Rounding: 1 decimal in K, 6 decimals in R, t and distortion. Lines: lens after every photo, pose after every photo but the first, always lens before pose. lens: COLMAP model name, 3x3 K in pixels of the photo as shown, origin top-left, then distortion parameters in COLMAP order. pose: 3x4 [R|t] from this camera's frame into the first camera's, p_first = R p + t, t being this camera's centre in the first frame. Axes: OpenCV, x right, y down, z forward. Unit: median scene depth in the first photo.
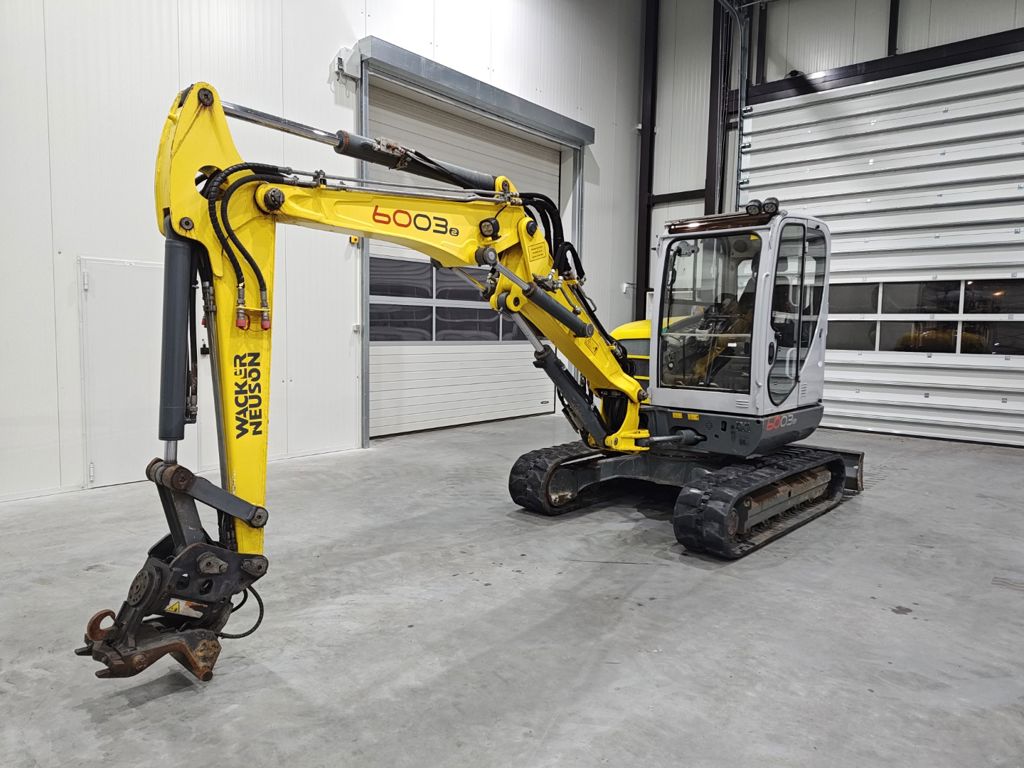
lens RADIAL K [[691.8, 0, 513.5], [0, 691.8, 385.2], [0, 0, 1]] dist [0.035734, -0.031558]
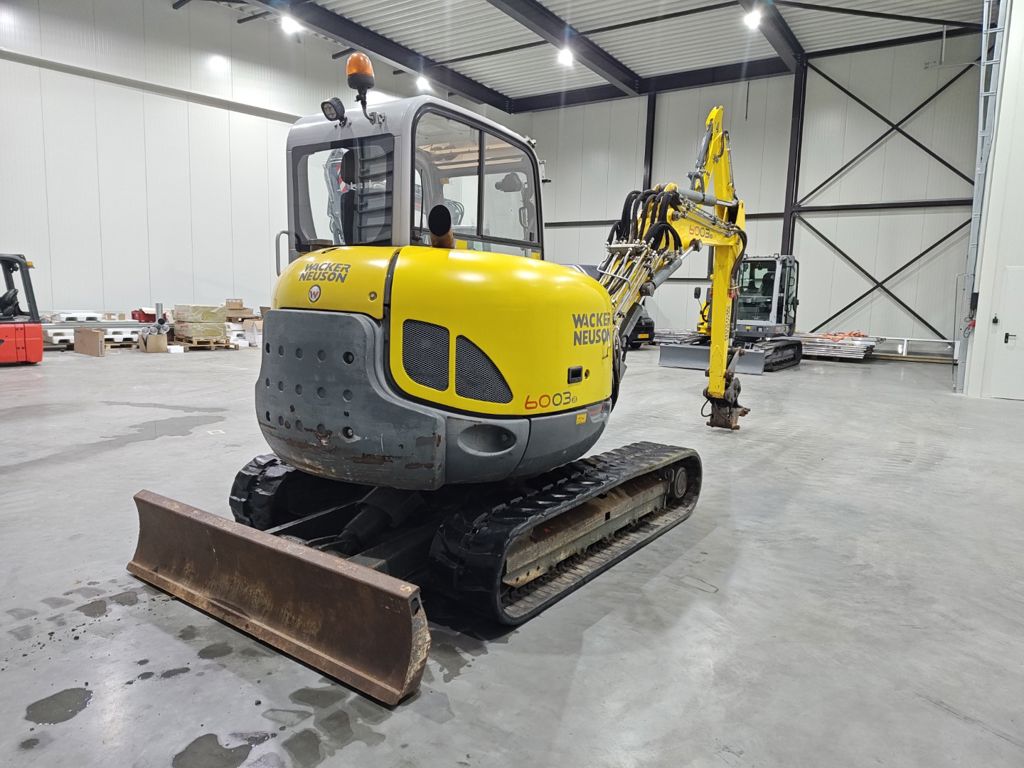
lens RADIAL K [[691.8, 0, 513.2], [0, 691.8, 384.1], [0, 0, 1]] dist [0.035734, -0.031558]
pose [[-0.992526, -0.025945, -0.119247, 0.486758], [-0.050302, 0.977247, 0.206053, -0.193185], [0.111187, 0.210512, -0.971248, 2.669204]]
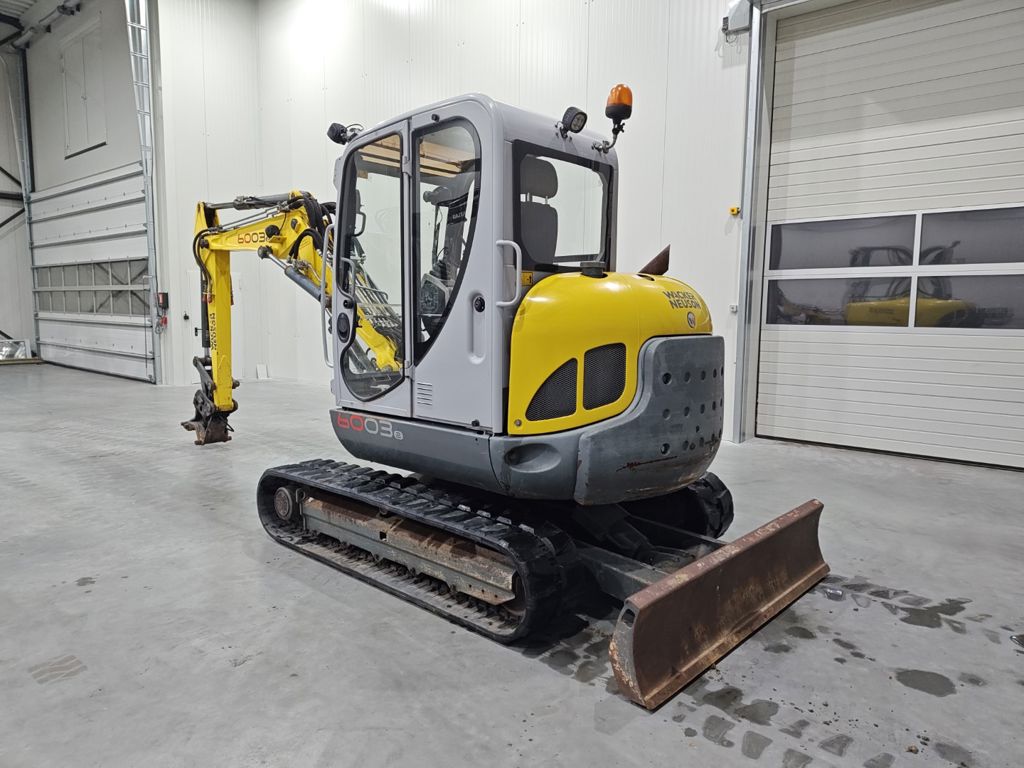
lens RADIAL K [[691.8, 0, 513.1], [0, 691.8, 385.9], [0, 0, 1]] dist [0.035734, -0.031558]
pose [[-0.002719, 0.097002, -0.995280, 1.523836], [-0.092015, 0.991038, 0.096840, -0.097225], [0.995754, 0.091844, 0.006231, 1.592721]]
